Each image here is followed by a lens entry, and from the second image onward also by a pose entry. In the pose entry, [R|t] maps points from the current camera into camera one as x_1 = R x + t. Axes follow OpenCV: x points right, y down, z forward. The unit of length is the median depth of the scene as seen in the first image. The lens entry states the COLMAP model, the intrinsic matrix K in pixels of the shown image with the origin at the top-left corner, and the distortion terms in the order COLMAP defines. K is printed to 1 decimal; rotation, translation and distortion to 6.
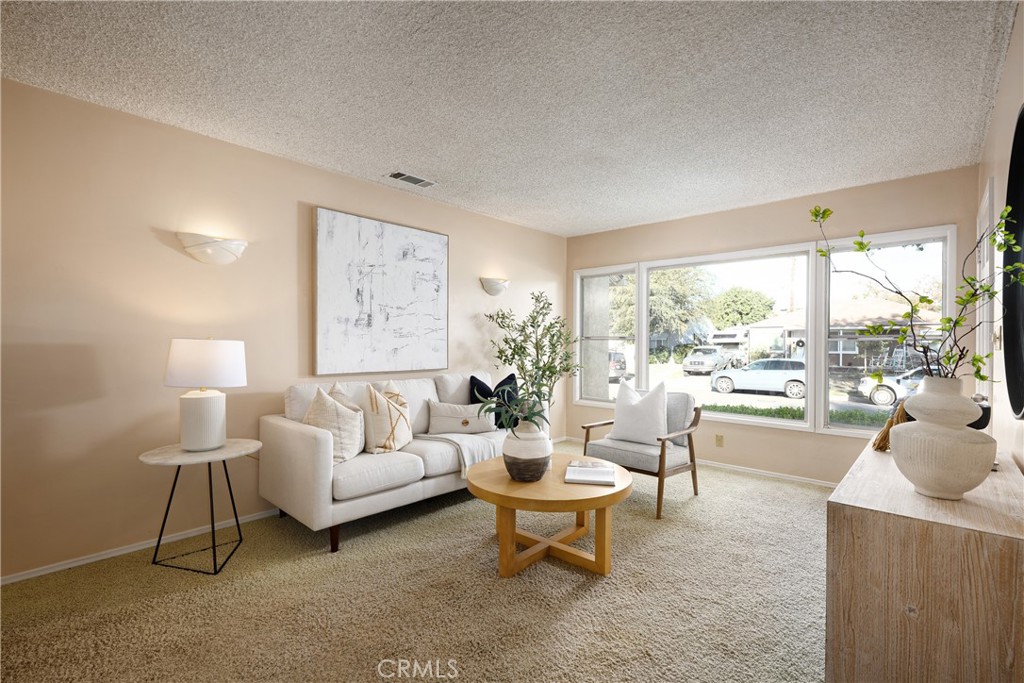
lens RADIAL K [[466.0, 0, 509.6], [0, 466.0, 343.5], [0, 0, 1]] dist [0.000164, 0.000035]
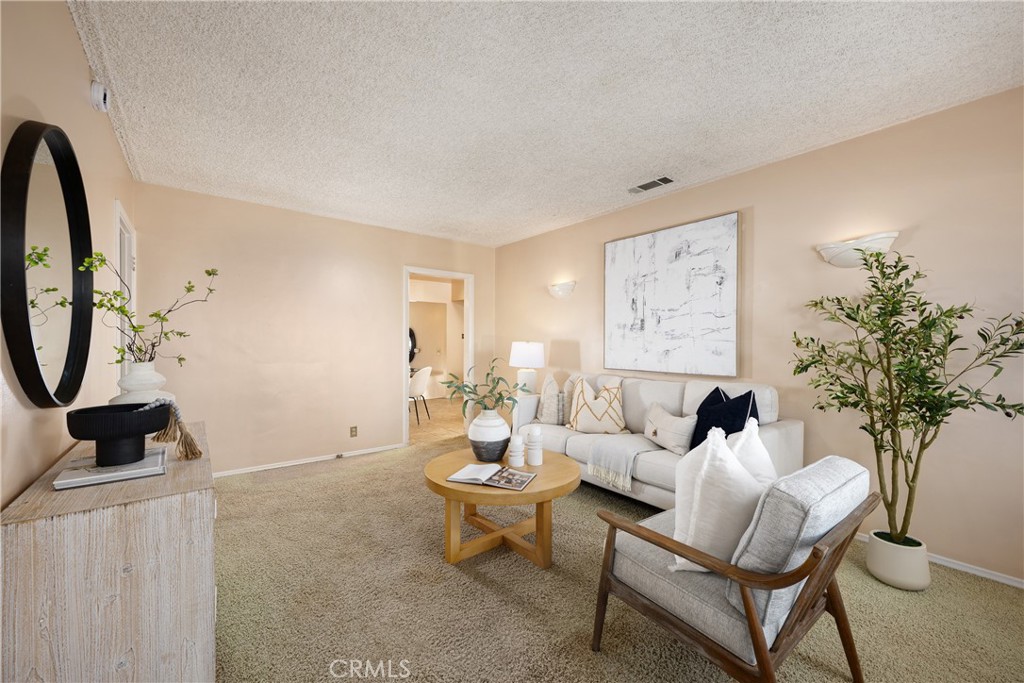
lens RADIAL K [[404.7, 0, 508.0], [0, 404.7, 342.4], [0, 0, 1]] dist [0.001171, 0.001042]
pose [[-0.163006, 0.001997, -0.986623, 0.698464], [0.000865, 0.999998, 0.001881, -0.008299], [0.986625, -0.000547, -0.163007, 0.811511]]
